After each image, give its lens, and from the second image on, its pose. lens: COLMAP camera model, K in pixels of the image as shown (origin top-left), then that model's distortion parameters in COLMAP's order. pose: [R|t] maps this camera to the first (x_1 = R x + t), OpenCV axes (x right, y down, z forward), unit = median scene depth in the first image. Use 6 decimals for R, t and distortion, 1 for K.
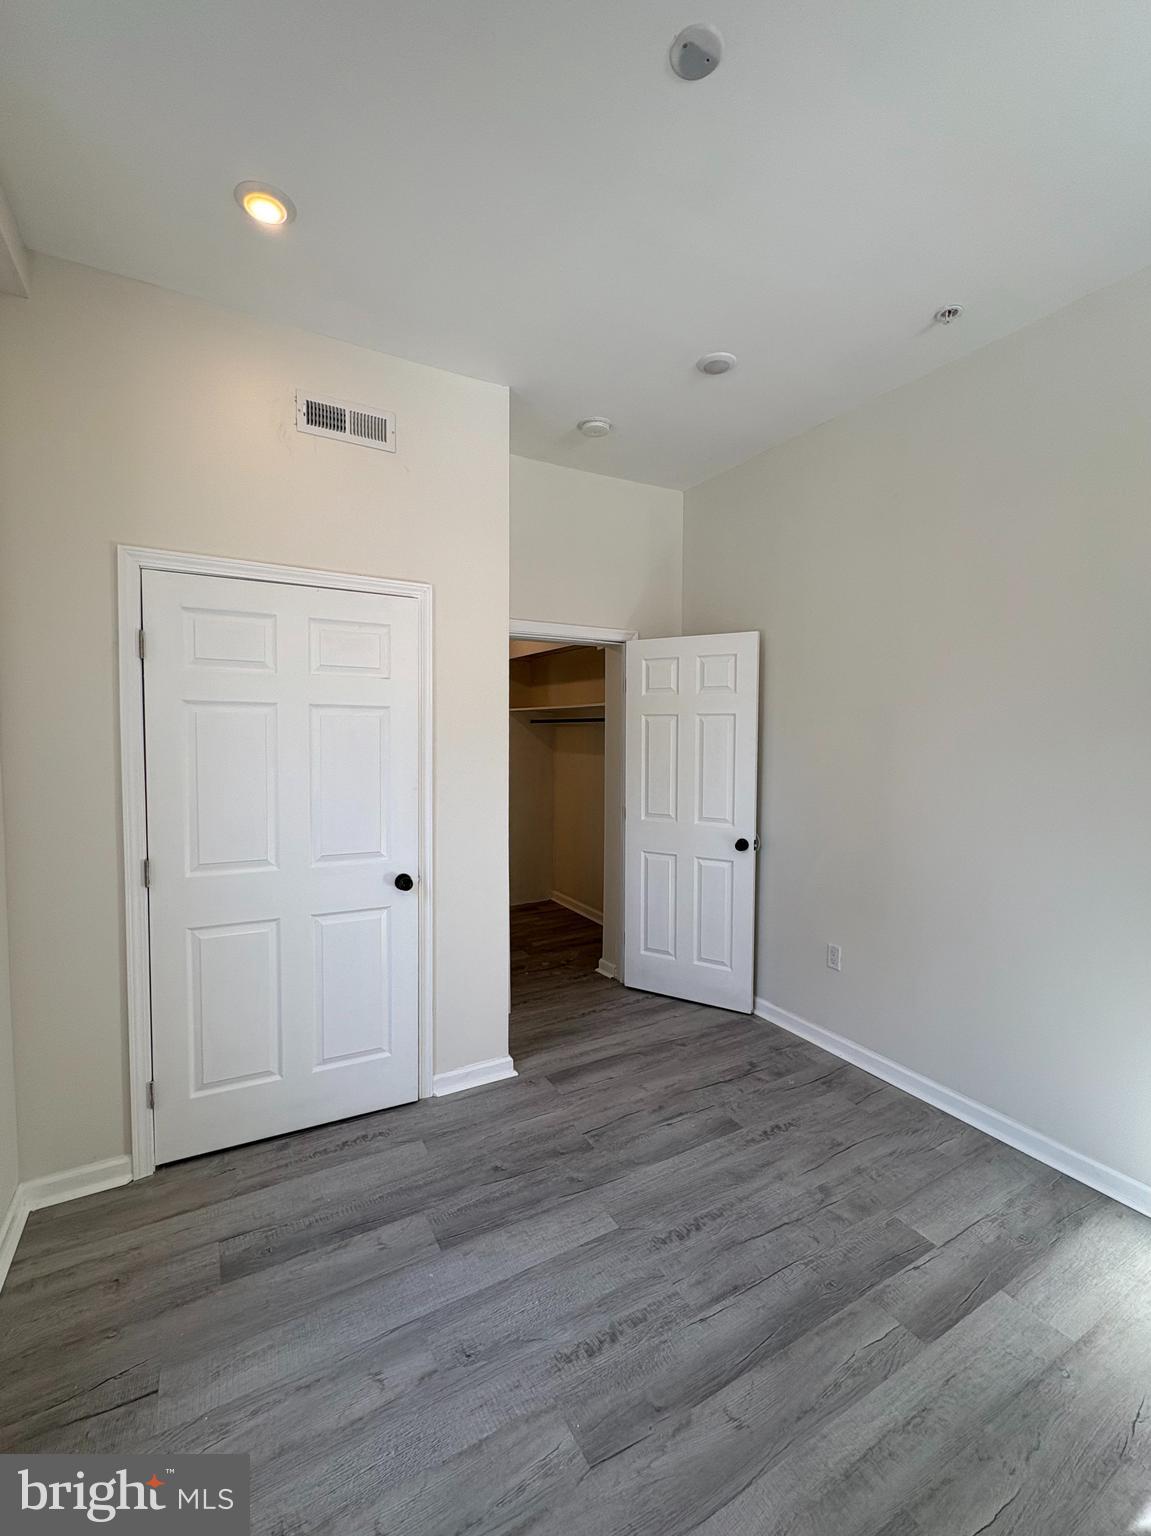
lens RADIAL K [[612.3, 0, 575.5], [0, 612.3, 768.0], [0, 0, 1]] dist [0.002430, 0.000679]
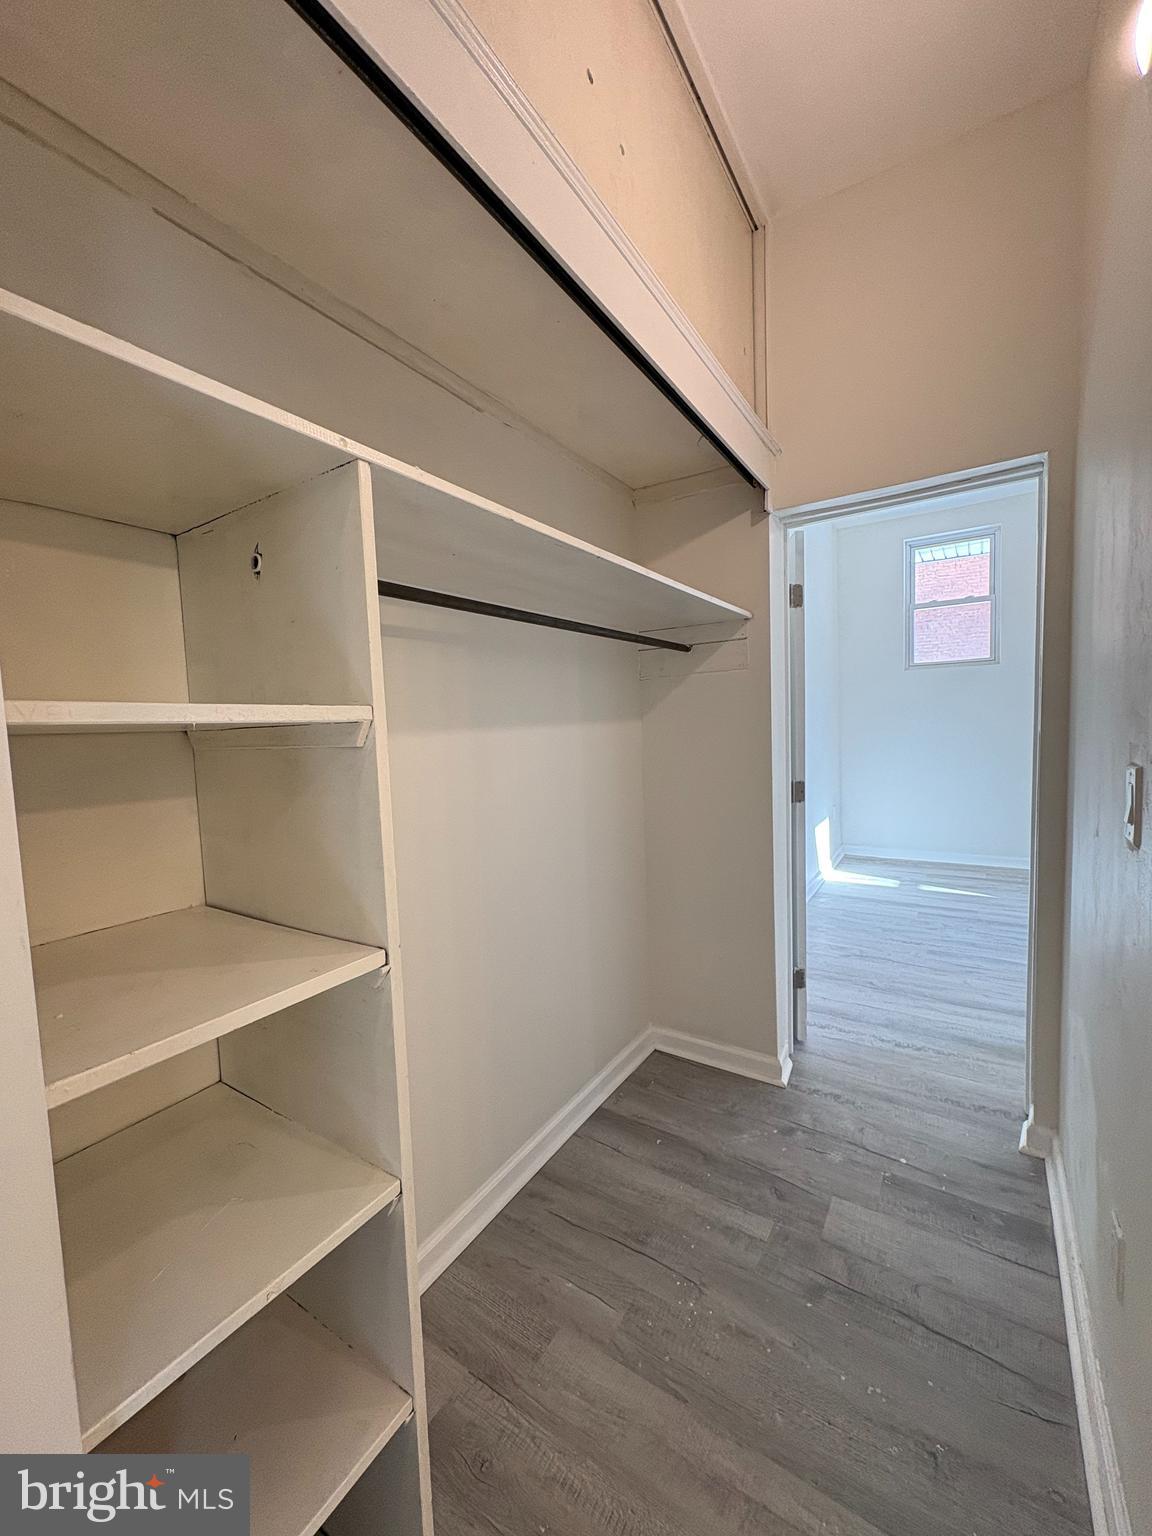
lens RADIAL K [[612.3, 0, 576.0], [0, 612.3, 768.0], [0, 0, 1]] dist [0.002430, 0.000679]
pose [[-0.458910, -0.058136, 0.886579, -0.598648], [0.073583, 0.991942, 0.103133, -0.051301], [-0.885430, 0.112566, -0.450935, 2.305729]]
